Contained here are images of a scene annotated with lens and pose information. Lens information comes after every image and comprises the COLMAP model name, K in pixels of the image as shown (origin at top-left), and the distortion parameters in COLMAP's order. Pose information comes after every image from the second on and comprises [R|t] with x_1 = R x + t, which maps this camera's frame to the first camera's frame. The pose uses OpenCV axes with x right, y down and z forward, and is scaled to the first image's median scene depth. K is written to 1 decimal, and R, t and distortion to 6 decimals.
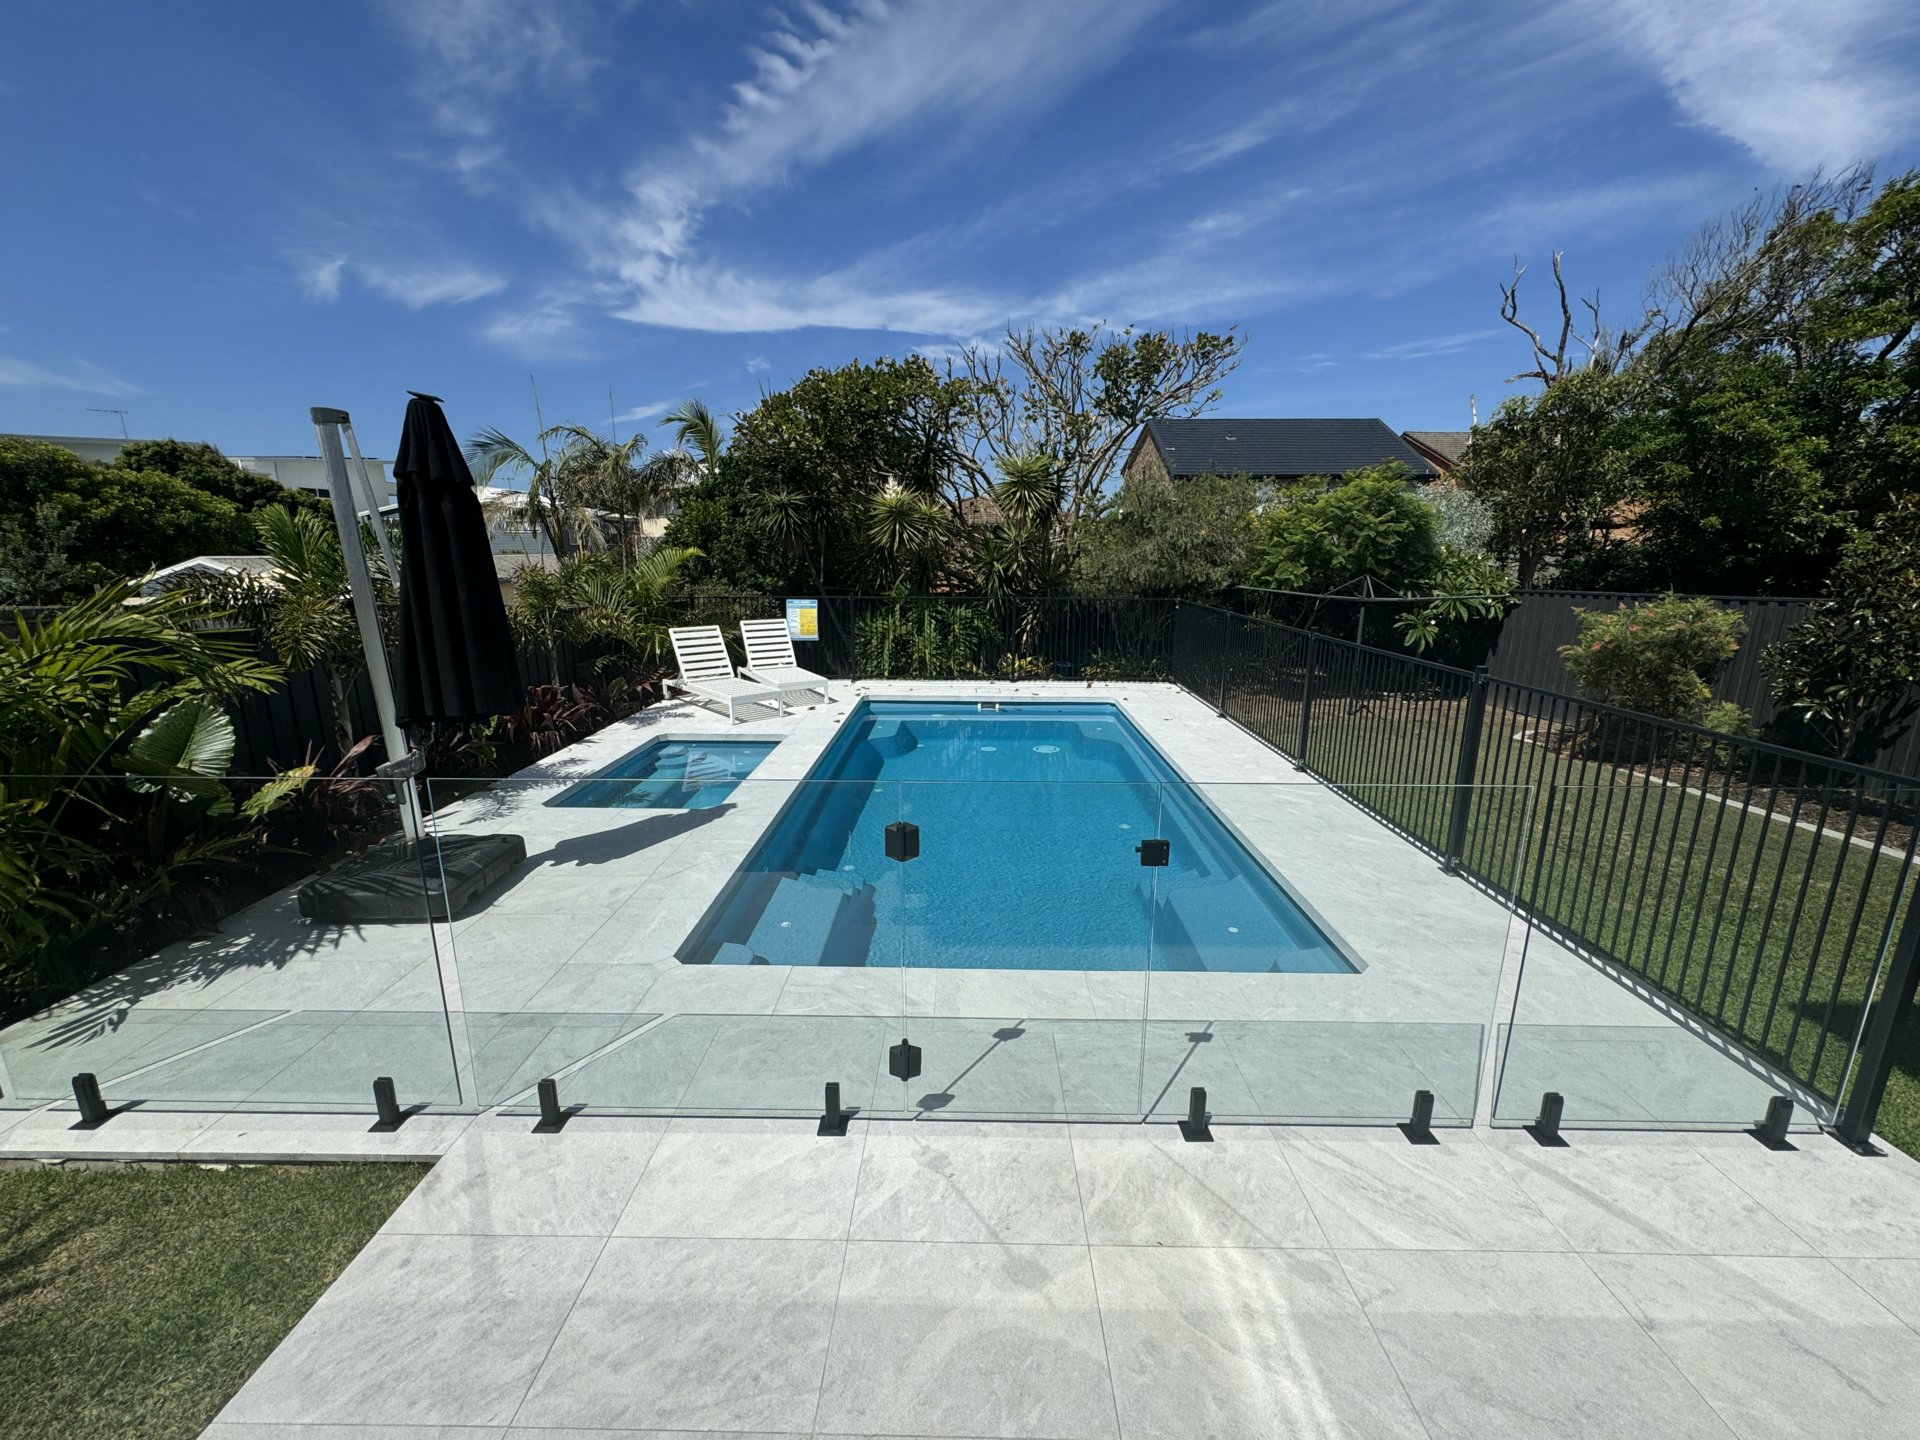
lens RADIAL K [[762.7, 0, 946.2], [0, 762.7, 735.1], [0, 0, 1]] dist [-0.002459, 0.000239]
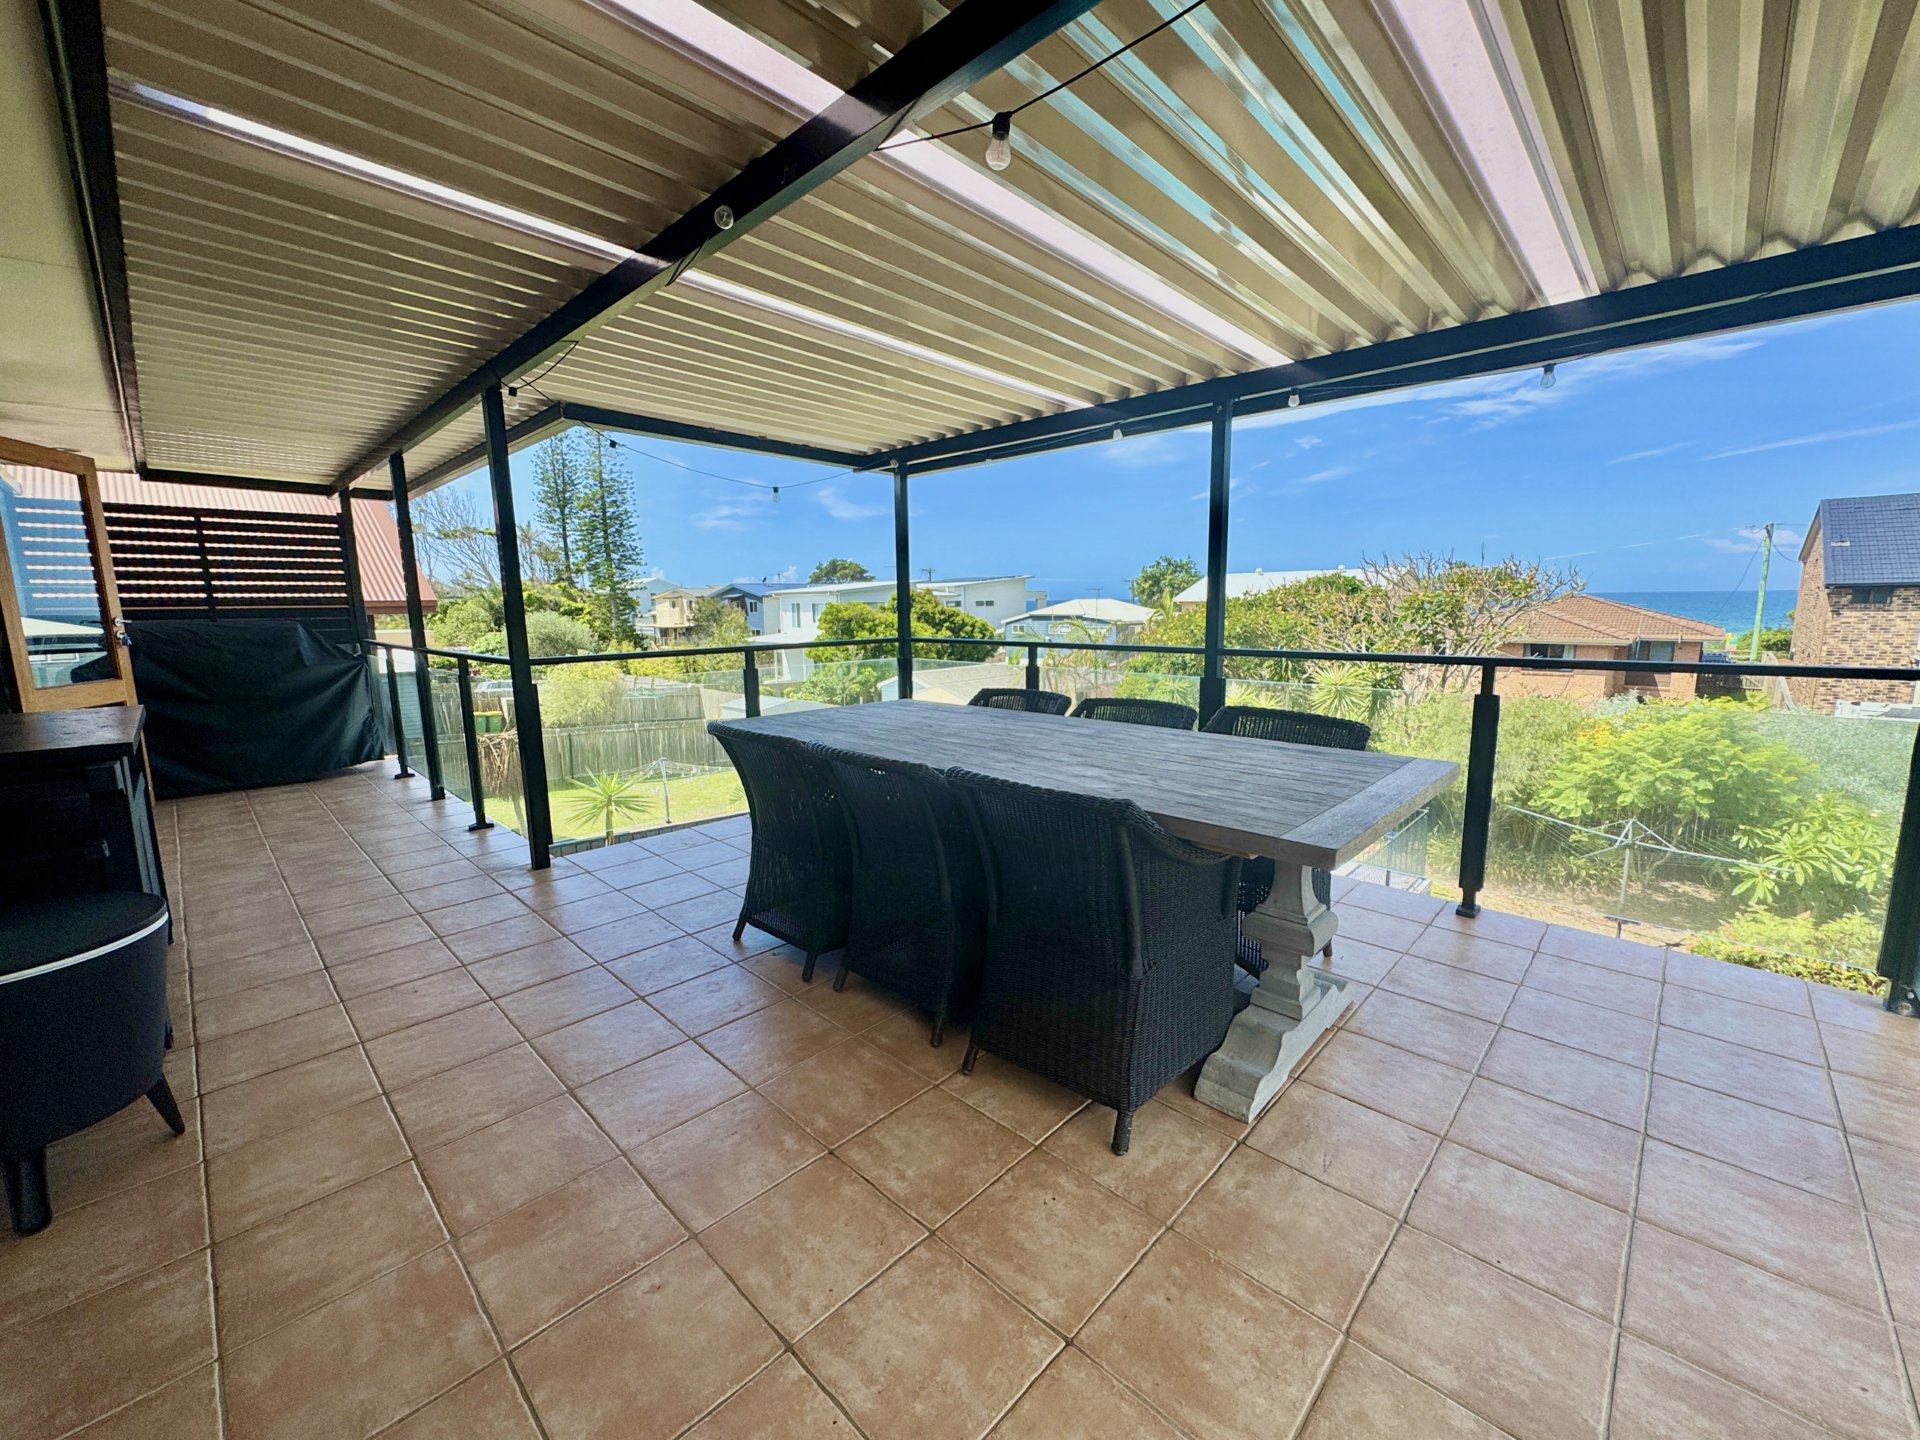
lens RADIAL K [[762.7, 0, 959.2], [0, 762.7, 708.7], [0, 0, 1]] dist [-0.002459, 0.000239]
pose [[0.736054, 0.081666, -0.671979, 0.234197], [-0.146052, 0.988474, -0.039849, -0.077232], [0.660979, 0.127474, 0.739498, -0.165337]]
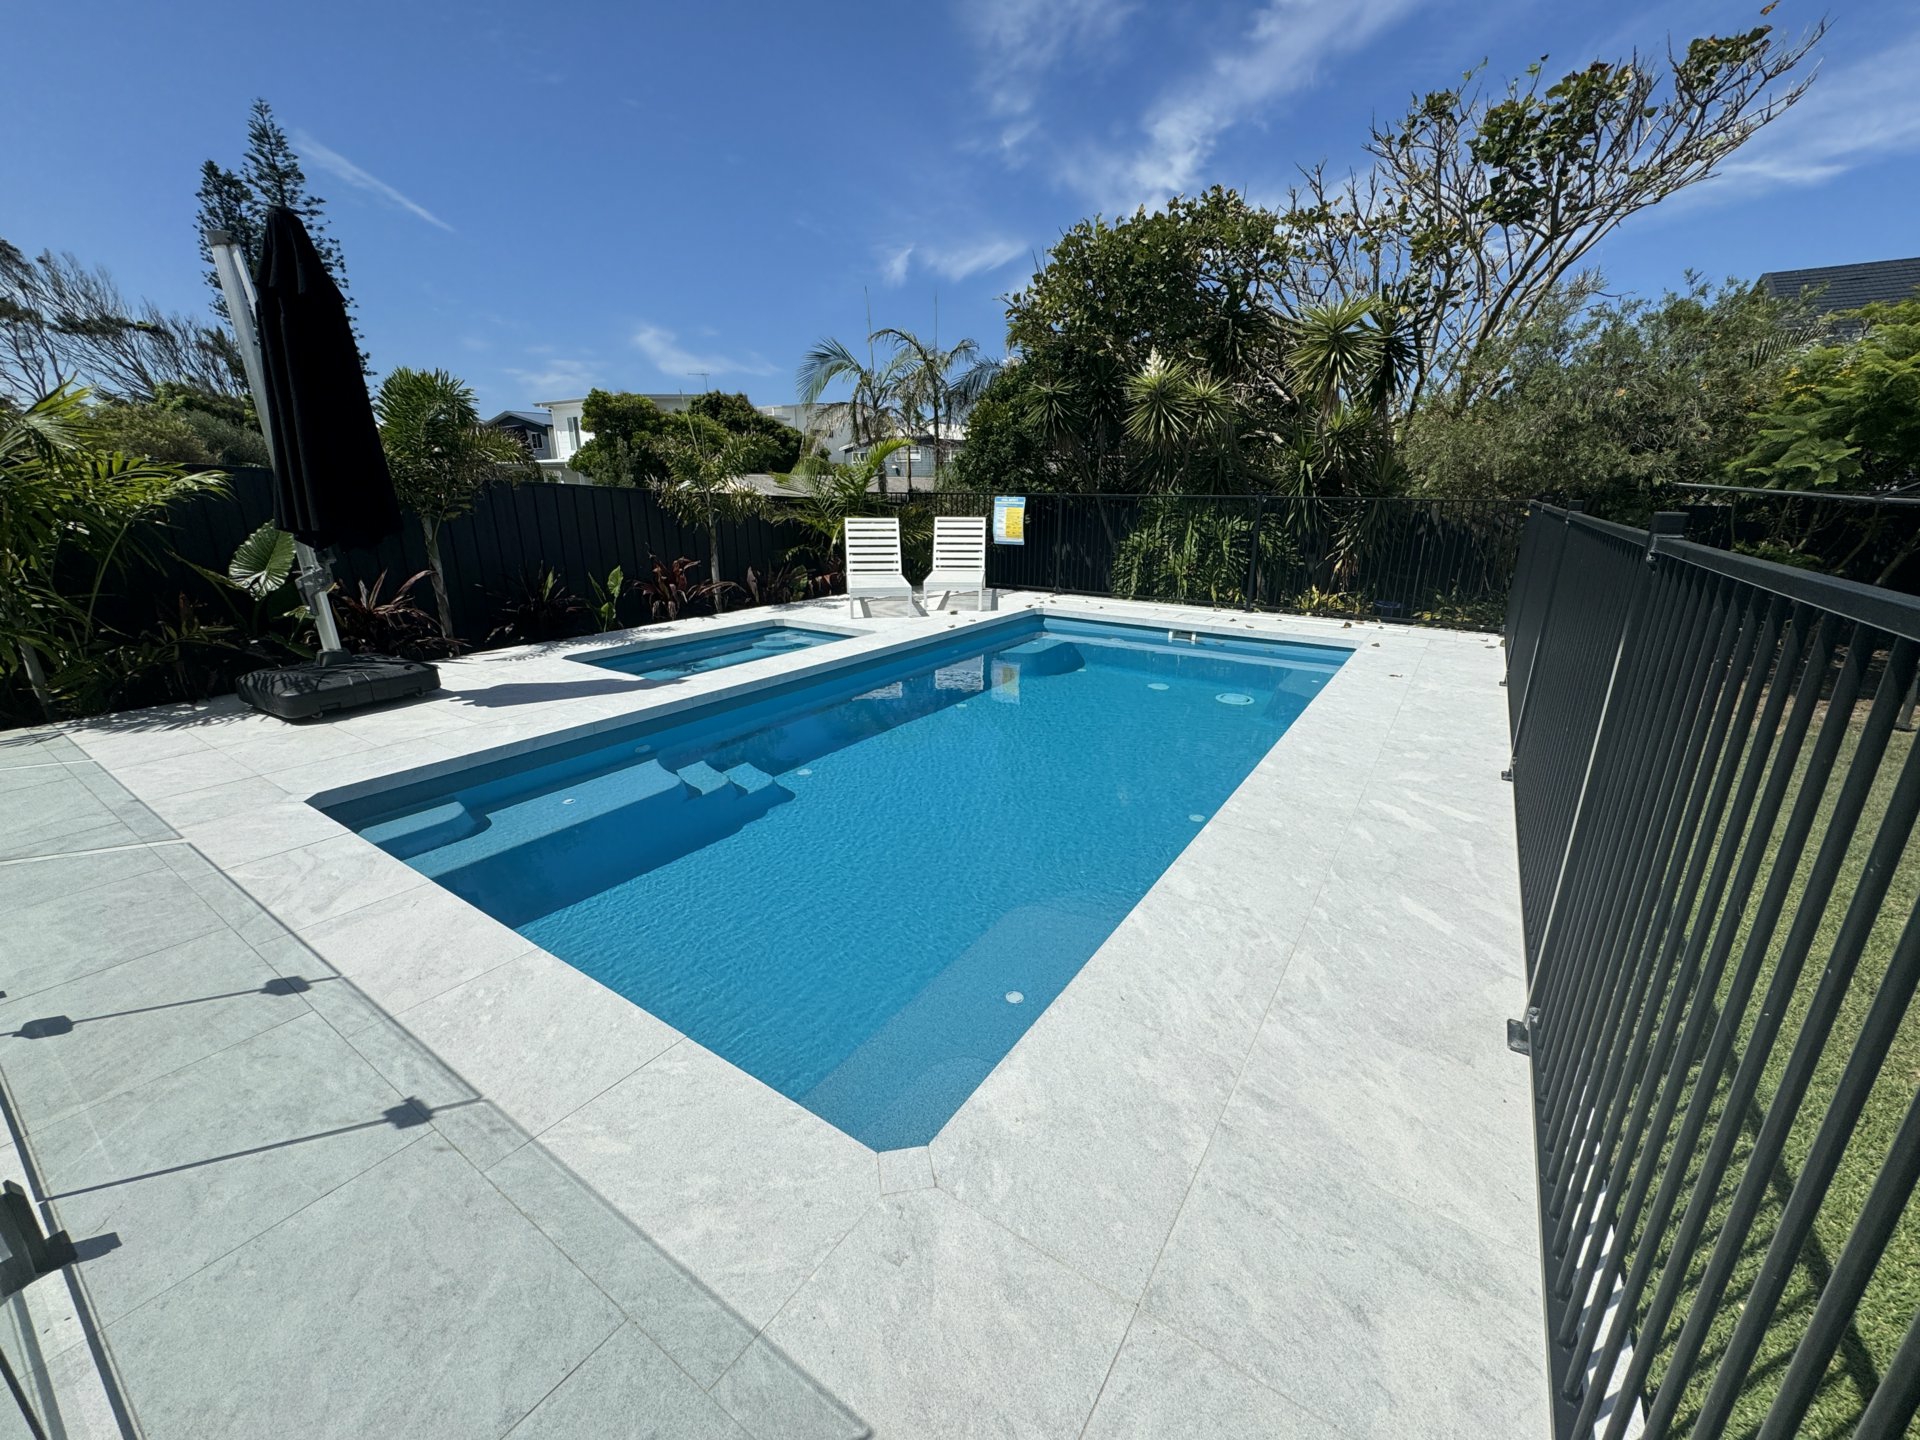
lens RADIAL K [[762.7, 0, 953.4], [0, 762.7, 705.7], [0, 0, 1]] dist [-0.002459, 0.000239]
pose [[0.840668, 0.151562, -0.519909, 0.107572], [-0.133328, 0.988413, 0.072555, 0.002969], [0.524881, 0.008323, 0.851135, 0.090602]]
